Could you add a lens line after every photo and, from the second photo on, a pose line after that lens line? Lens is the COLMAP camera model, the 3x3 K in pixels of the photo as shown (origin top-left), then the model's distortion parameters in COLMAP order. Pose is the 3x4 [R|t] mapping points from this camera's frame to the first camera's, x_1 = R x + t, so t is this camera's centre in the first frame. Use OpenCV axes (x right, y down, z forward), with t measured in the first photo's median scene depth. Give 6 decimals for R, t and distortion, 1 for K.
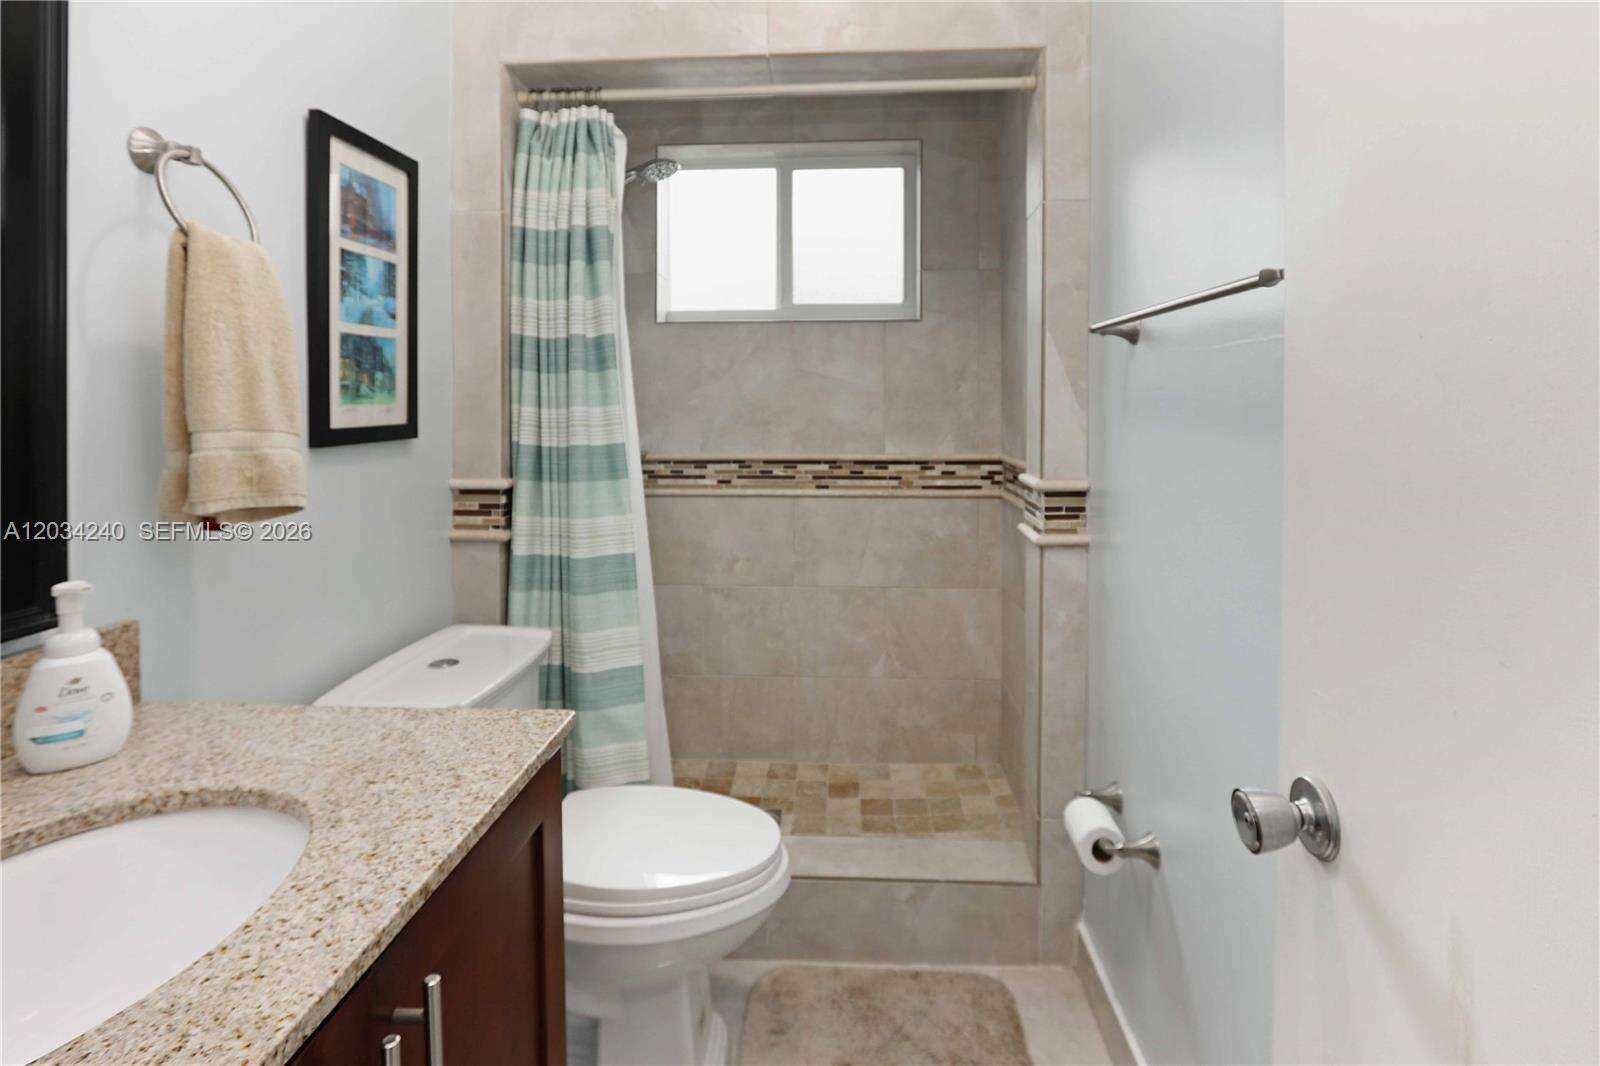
lens RADIAL K [[804.4, 0, 797.3], [0, 804.4, 402.1], [0, 0, 1]] dist [-0.002069, 0.001396]
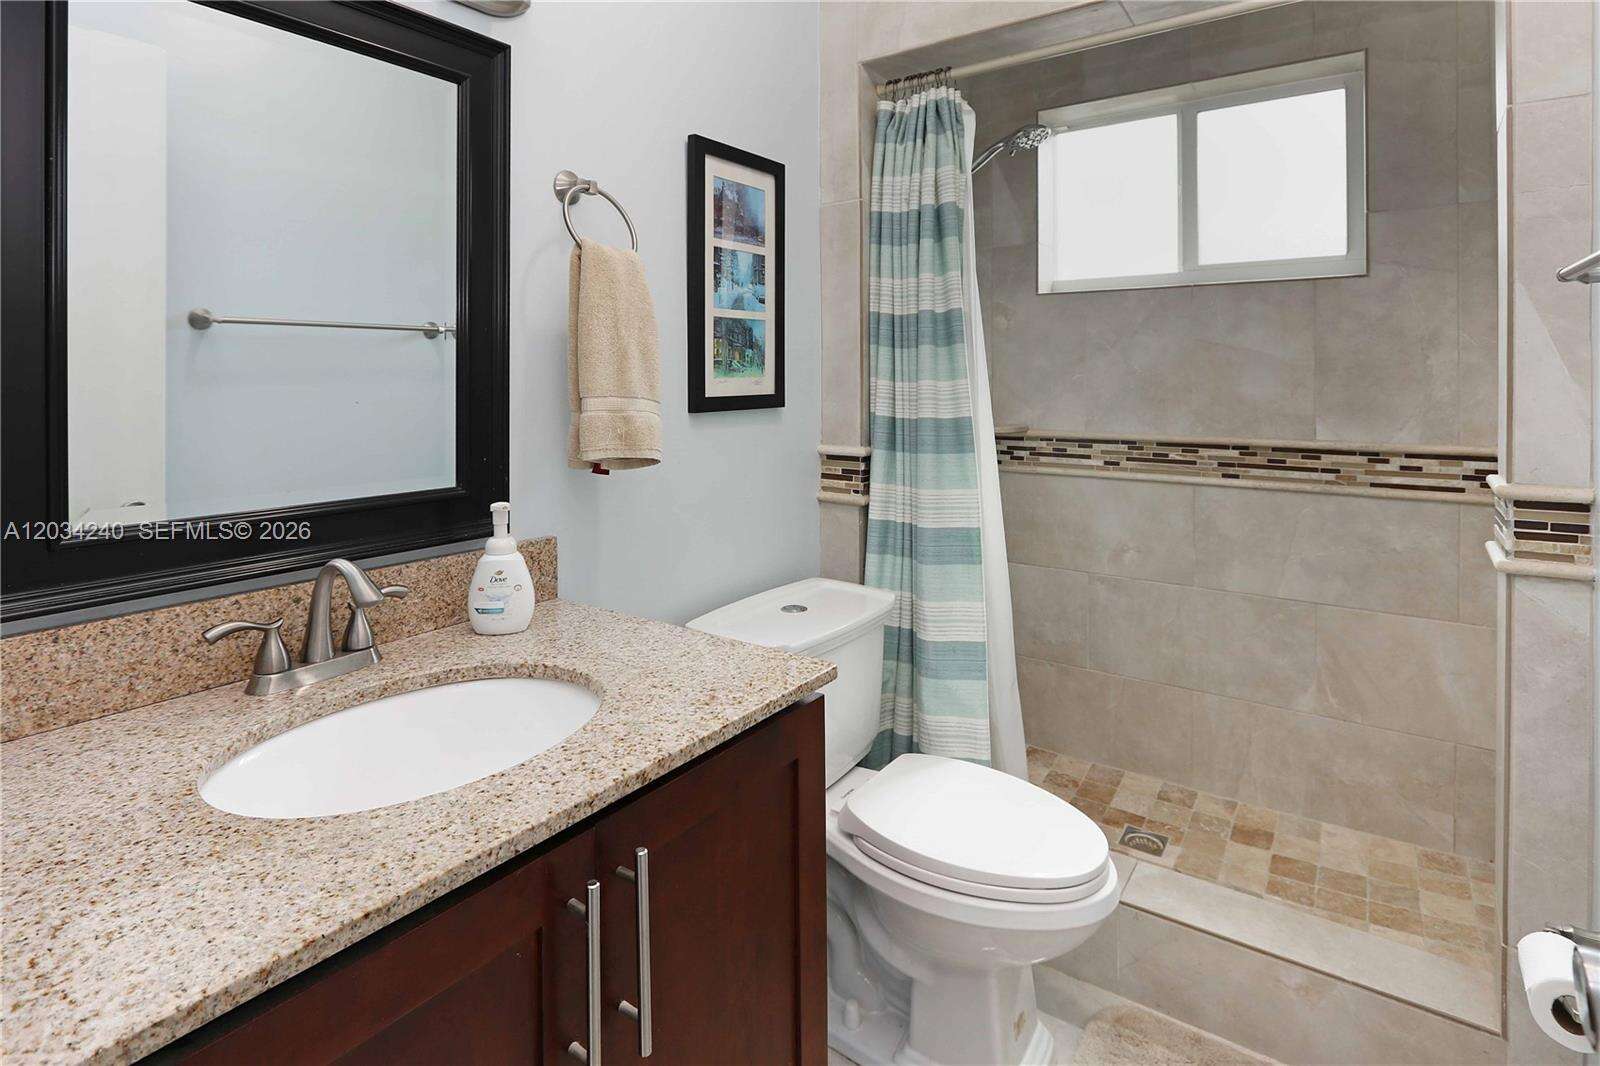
lens RADIAL K [[818.6, 0, 802.2], [0, 818.6, 367.9], [0, 0, 1]] dist [-0.000731, 0.001997]
pose [[0.854701, -0.002015, -0.519117, 0.134811], [-0.003509, 0.999947, -0.009658, 0.000378], [0.519109, 0.010076, 0.854649, 0.021586]]
